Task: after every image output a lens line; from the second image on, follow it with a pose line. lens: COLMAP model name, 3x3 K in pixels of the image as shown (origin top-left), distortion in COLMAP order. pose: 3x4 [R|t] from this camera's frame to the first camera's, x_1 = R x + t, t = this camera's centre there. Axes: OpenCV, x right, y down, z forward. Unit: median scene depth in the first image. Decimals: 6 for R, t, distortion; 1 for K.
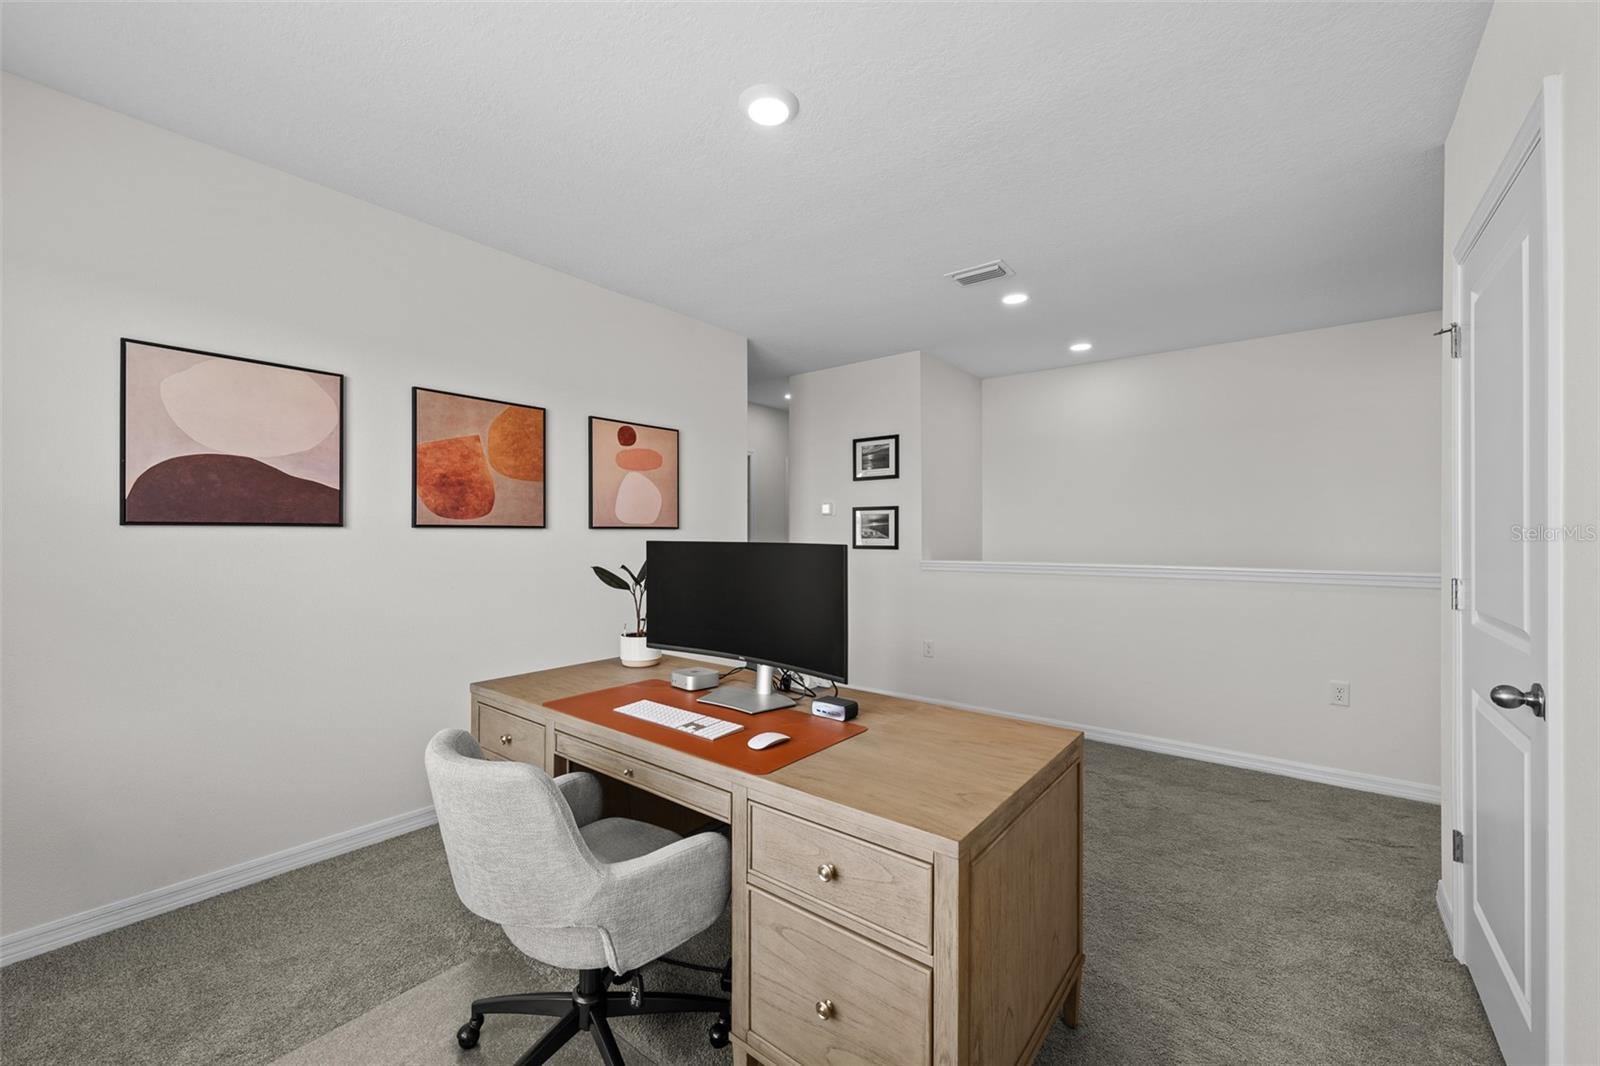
lens RADIAL K [[633.7, 0, 799.8], [0, 633.7, 531.4], [0, 0, 1]] dist [-0.000378, -0.000031]
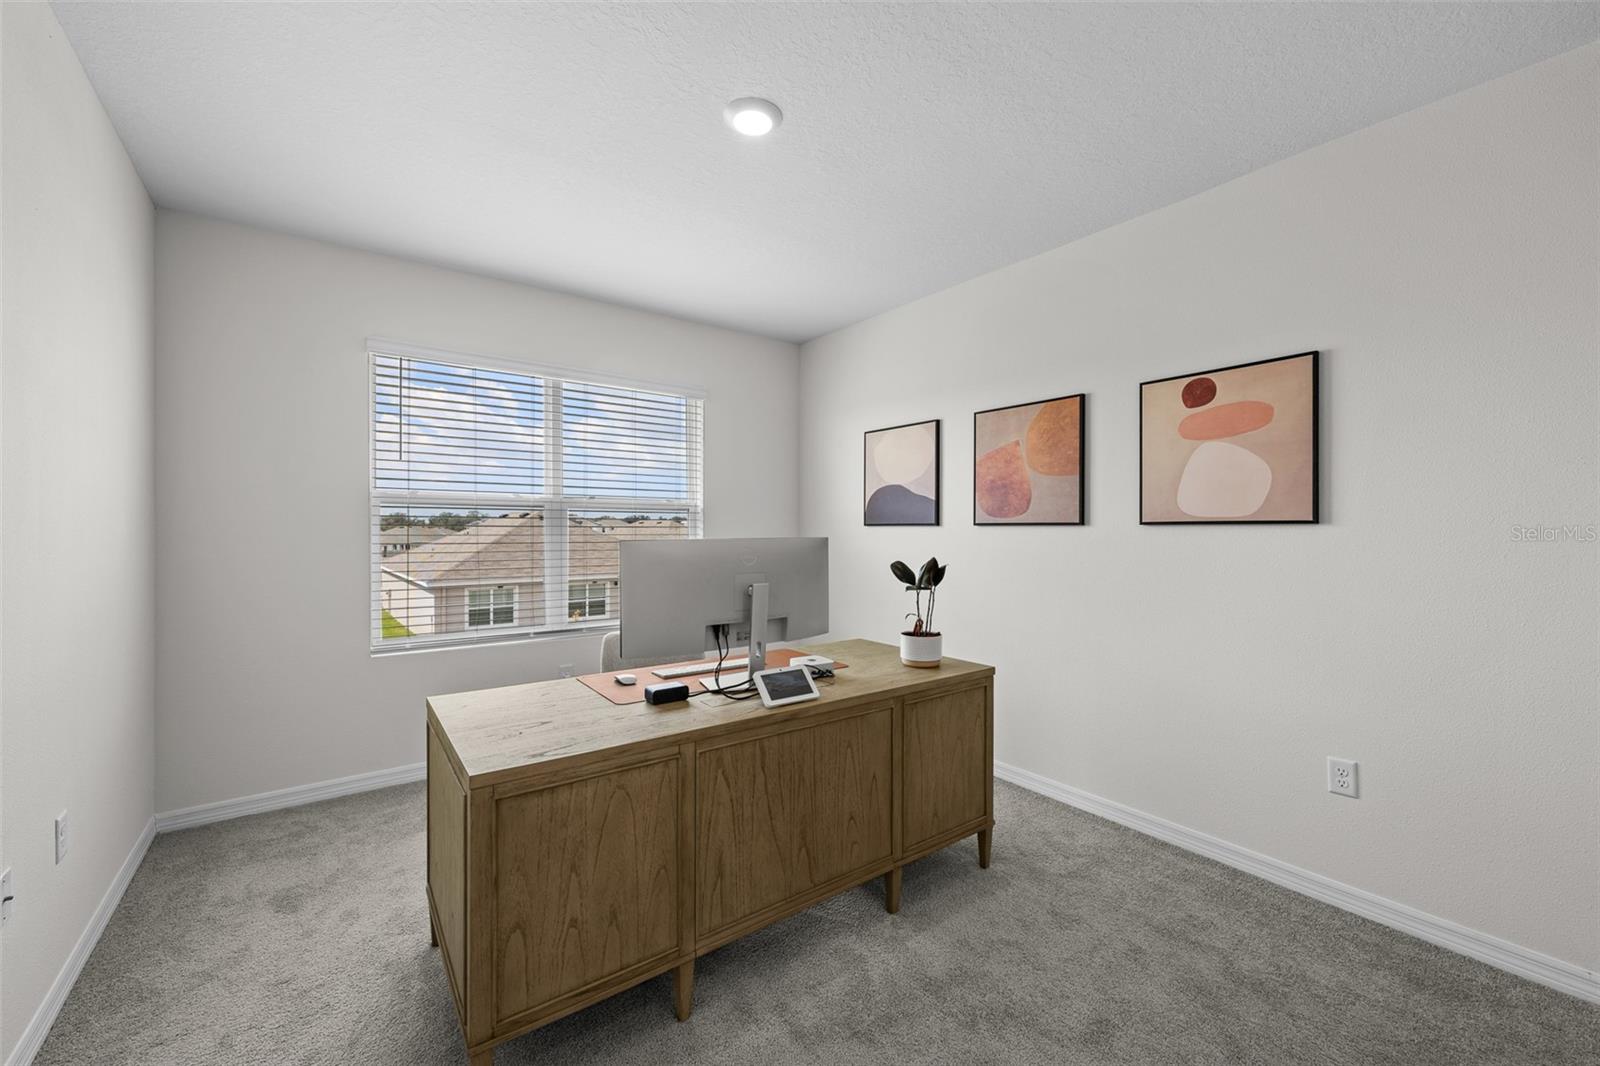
lens RADIAL K [[633.7, 0, 800.0], [0, 633.7, 532.9], [0, 0, 1]] dist [-0.000378, -0.000031]
pose [[-0.255456, 0.003617, -0.966814, 0.634334], [0.000867, 0.999993, 0.003512, 0.003059], [0.966820, 0.000059, -0.255457, 0.914635]]
